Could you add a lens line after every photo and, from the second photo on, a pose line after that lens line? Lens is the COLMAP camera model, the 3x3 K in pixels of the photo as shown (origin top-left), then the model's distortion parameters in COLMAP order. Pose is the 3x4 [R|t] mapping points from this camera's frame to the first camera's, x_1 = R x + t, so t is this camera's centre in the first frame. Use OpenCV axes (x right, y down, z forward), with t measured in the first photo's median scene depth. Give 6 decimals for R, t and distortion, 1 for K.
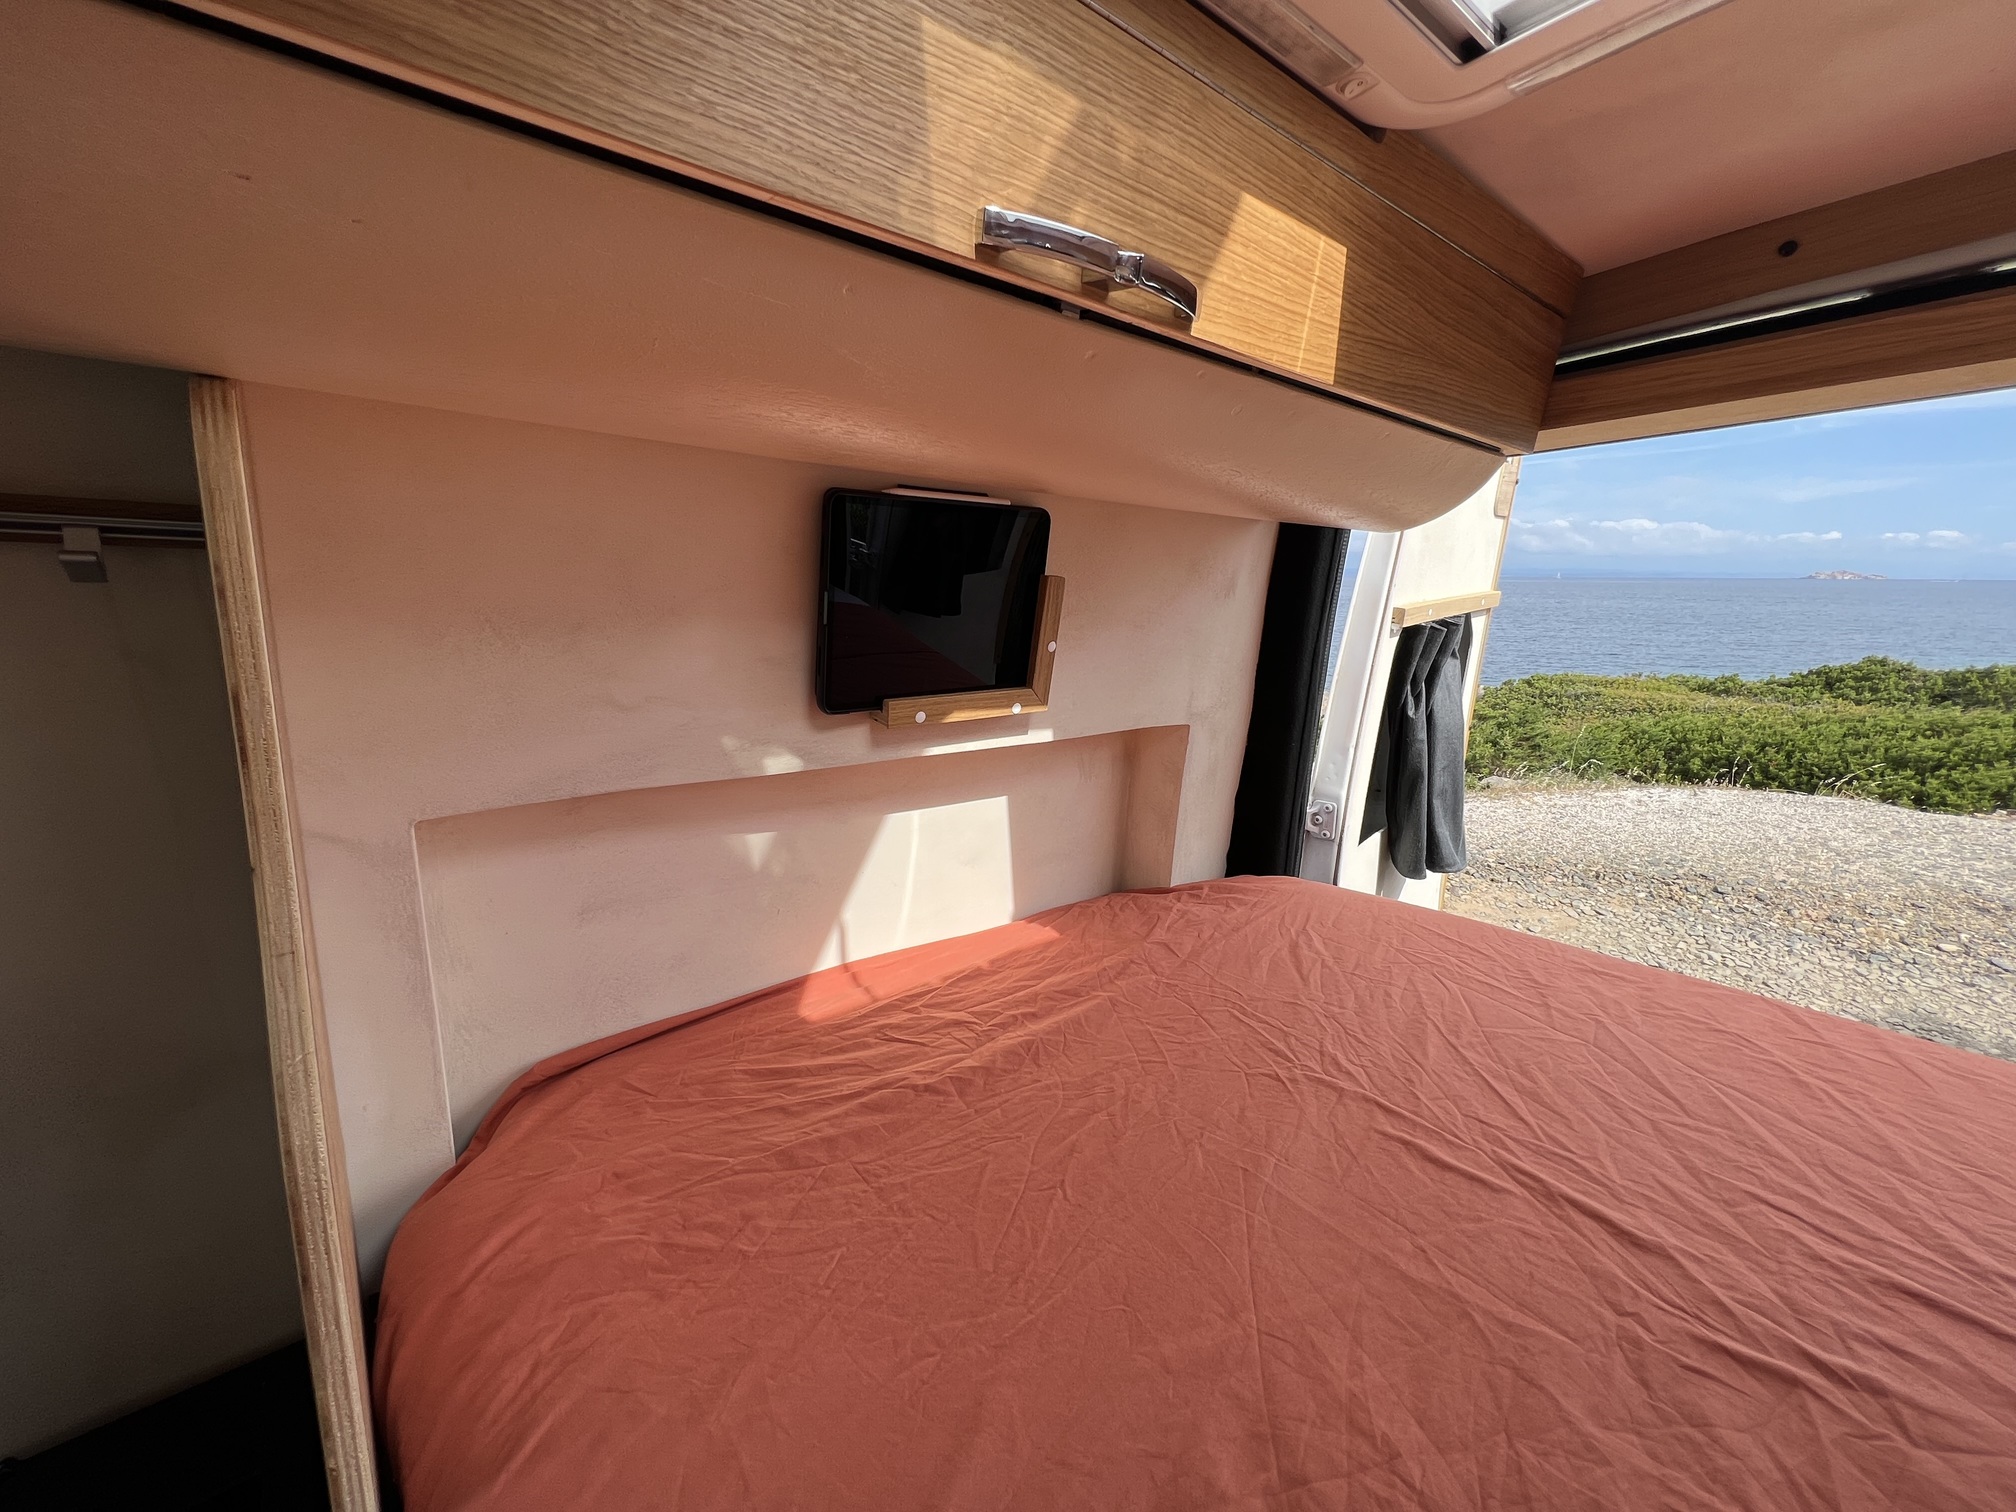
lens RADIAL K [[809.0, 0, 1003.2], [0, 809.0, 752.2], [0, 0, 1]] dist [-0.002270, 0.000124]
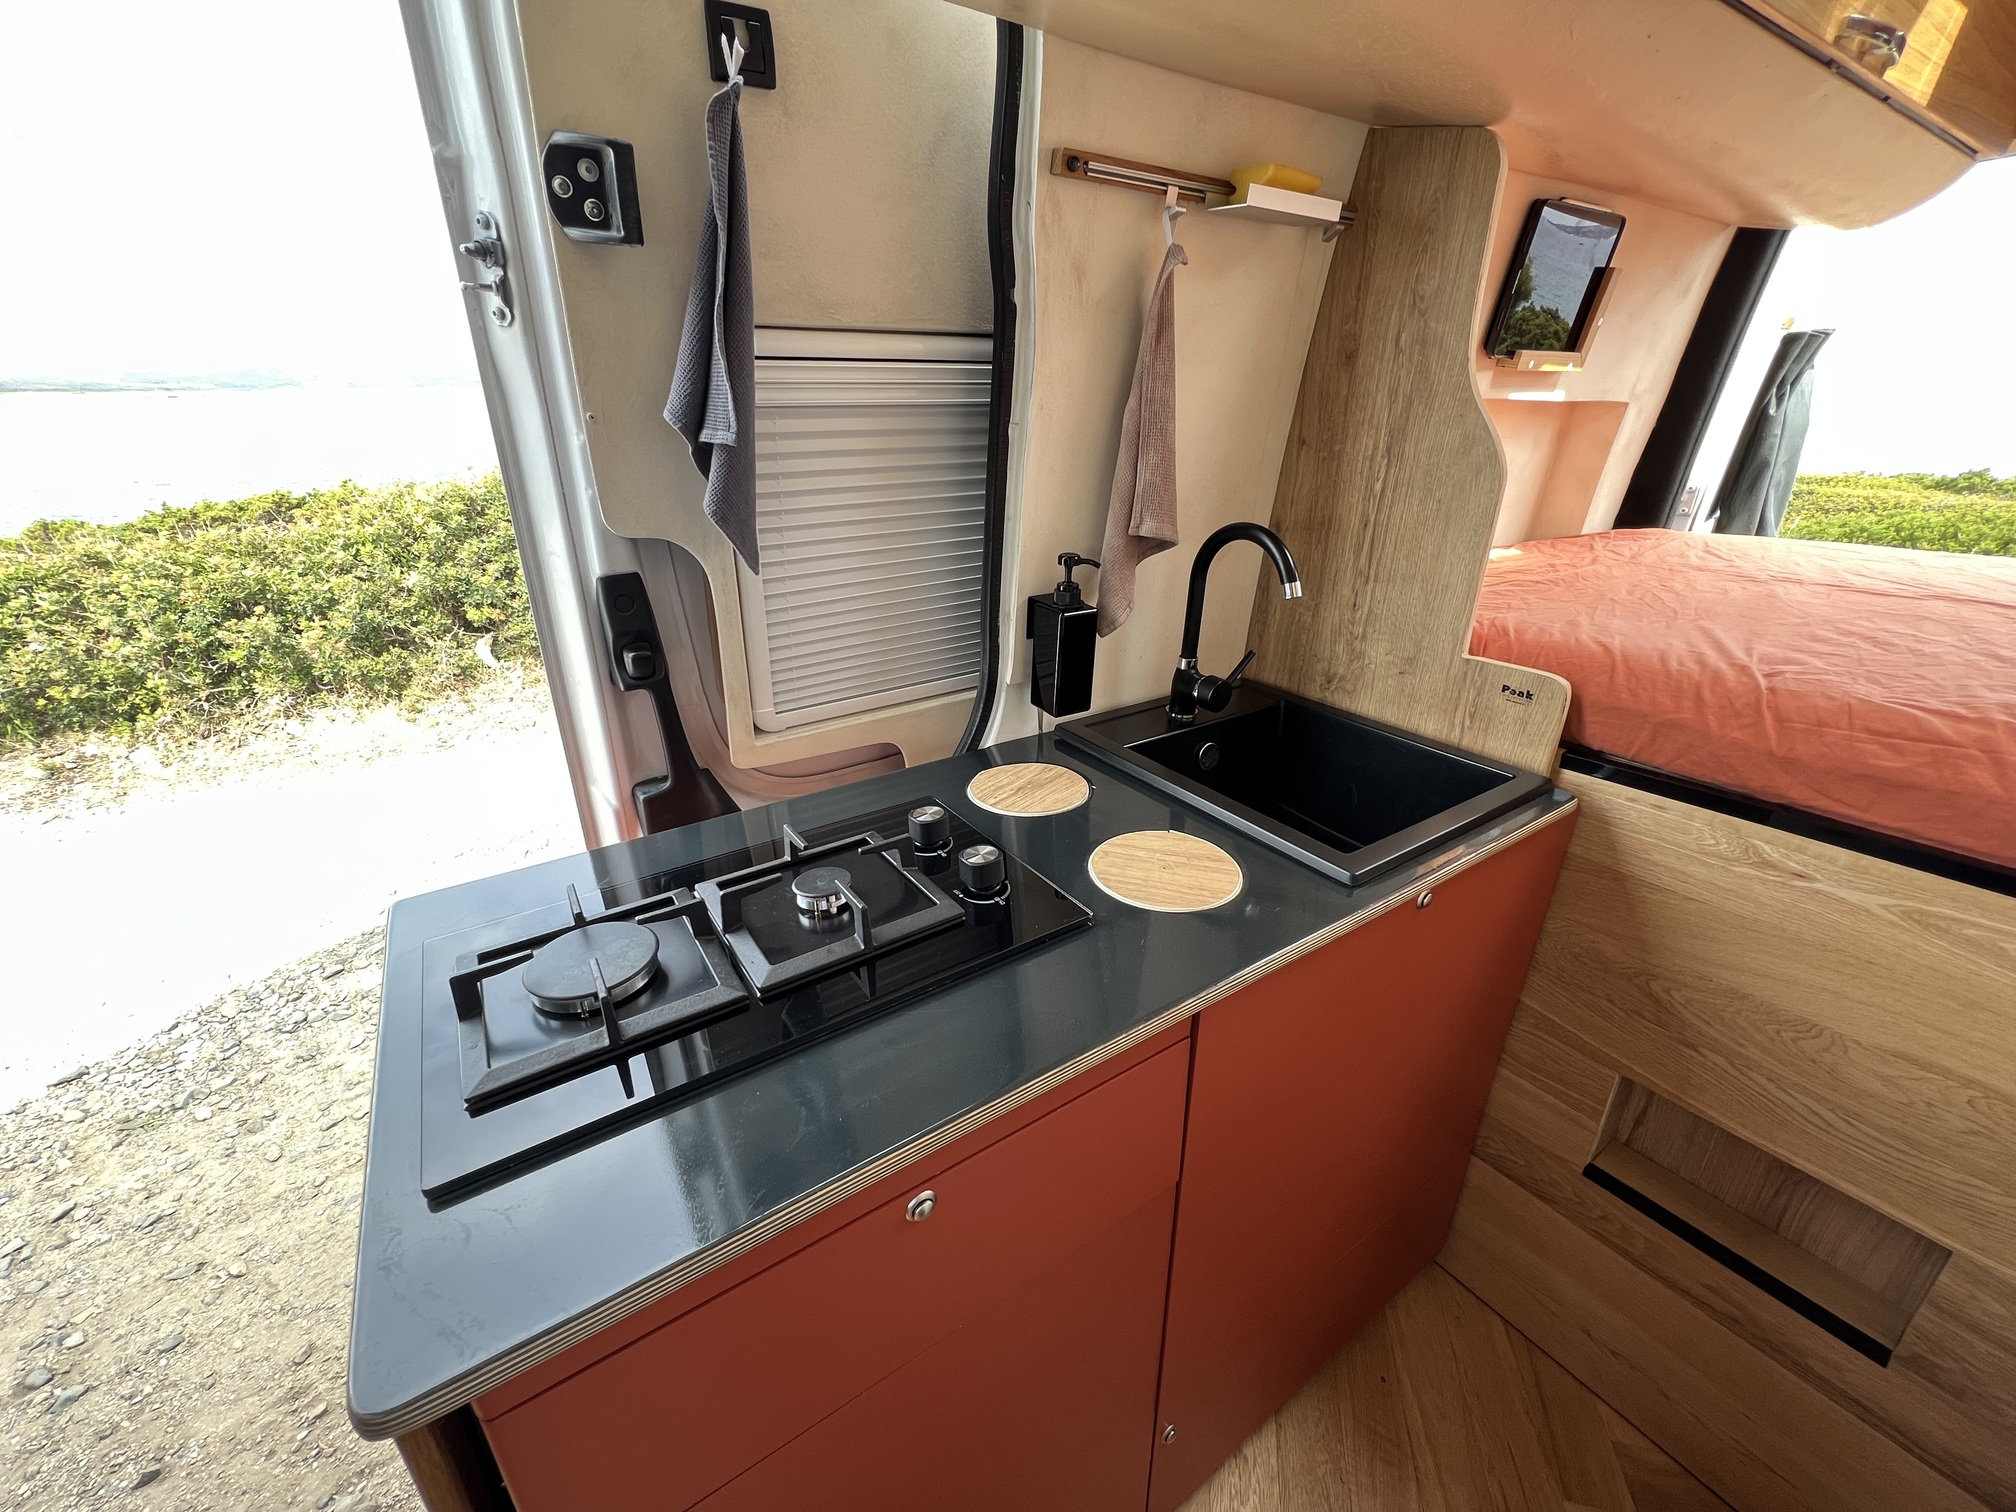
lens RADIAL K [[808.7, 0, 1008.0], [0, 808.7, 756.0], [0, 0, 1]] dist [0.001326, 0.000342]
pose [[0.993928, 0.028074, -0.106390, -0.082192], [-0.004277, 0.976030, 0.217595, 0.032224], [0.109949, -0.215819, 0.970223, -0.072062]]
